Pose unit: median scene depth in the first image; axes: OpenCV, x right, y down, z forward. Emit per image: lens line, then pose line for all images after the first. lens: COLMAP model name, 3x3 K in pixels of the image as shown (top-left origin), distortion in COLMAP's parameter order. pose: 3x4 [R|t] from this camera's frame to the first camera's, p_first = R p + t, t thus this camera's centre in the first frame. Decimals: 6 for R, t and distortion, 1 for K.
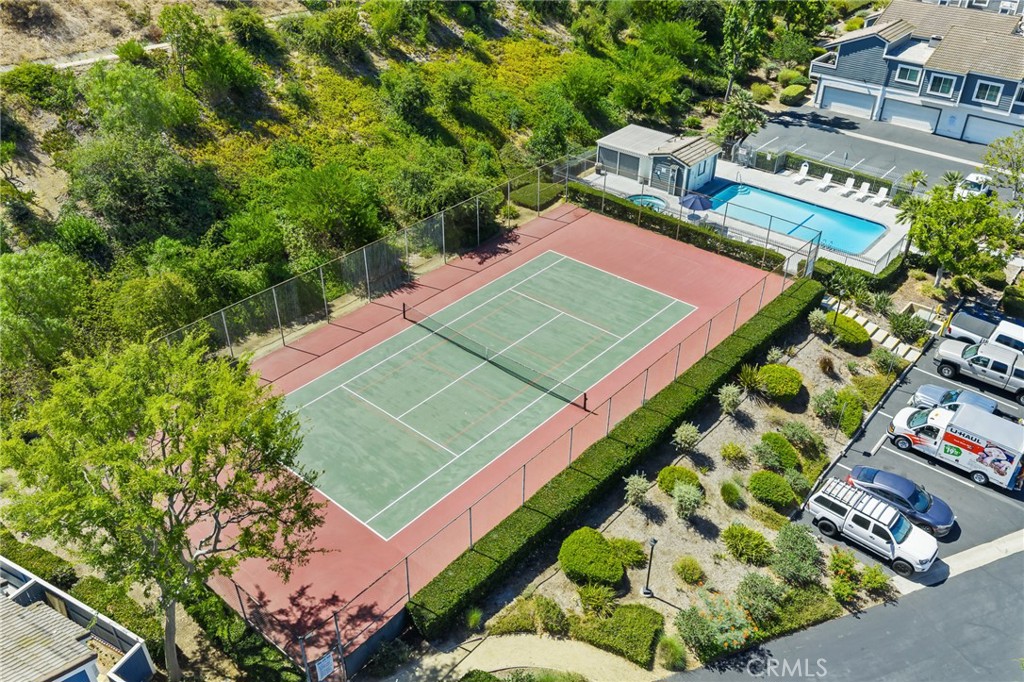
lens RADIAL K [[849.7, 0, 513.0], [0, 849.7, 348.8], [0, 0, 1]] dist [0.008349, -0.004396]
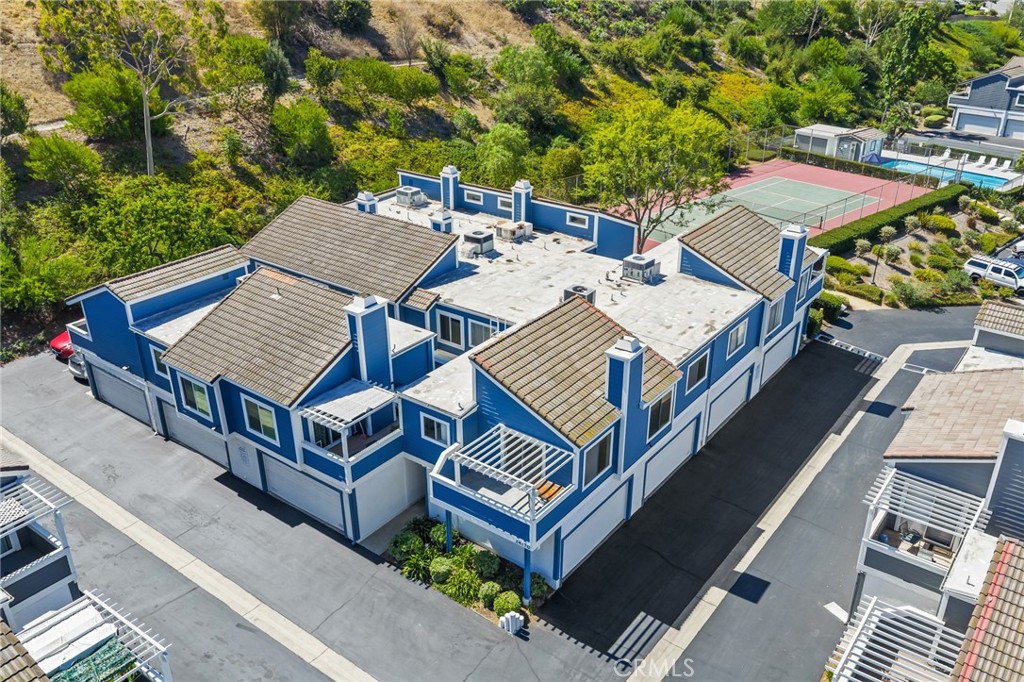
lens RADIAL K [[849.7, 0, 513.0], [0, 849.7, 348.8], [0, 0, 1]] dist [0.008349, -0.004396]
pose [[0.991659, 0.052731, -0.117613, -0.212914], [-0.068822, 0.988142, -0.137255, 0.401628], [0.108980, 0.144205, 0.983528, -0.472838]]
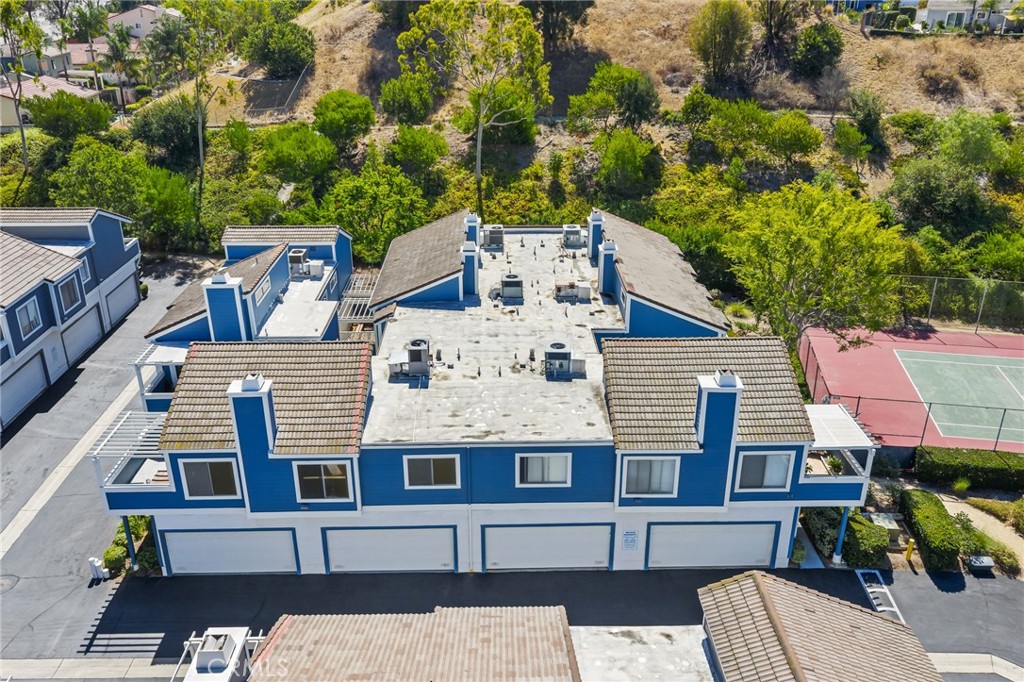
lens RADIAL K [[849.7, 0, 513.0], [0, 849.7, 348.8], [0, 0, 1]] dist [0.008349, -0.004396]
pose [[0.512194, 0.345521, -0.786303, 0.273701], [-0.481366, 0.873691, 0.070361, 0.191558], [0.711297, 0.342461, 0.613821, -0.155677]]
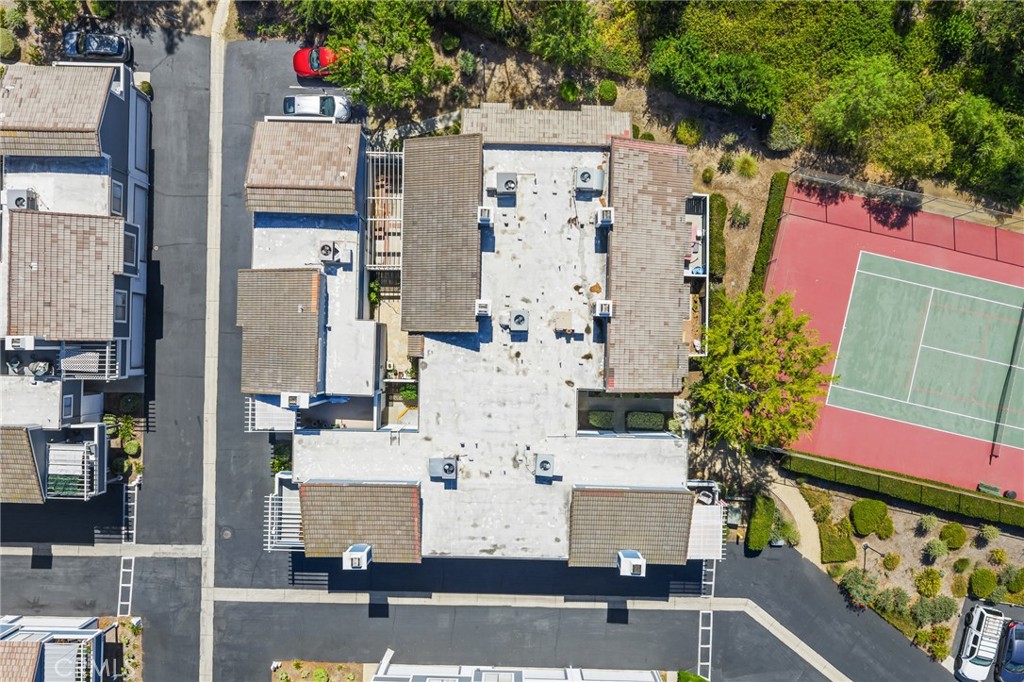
lens RADIAL K [[849.7, 0, 513.0], [0, 849.7, 348.8], [0, 0, 1]] dist [0.008349, -0.004396]
pose [[0.475274, 0.879830, -0.003832, -0.316560], [-0.494722, 0.270840, 0.825770, -0.536806], [0.727575, -0.390571, 0.563994, -0.234369]]
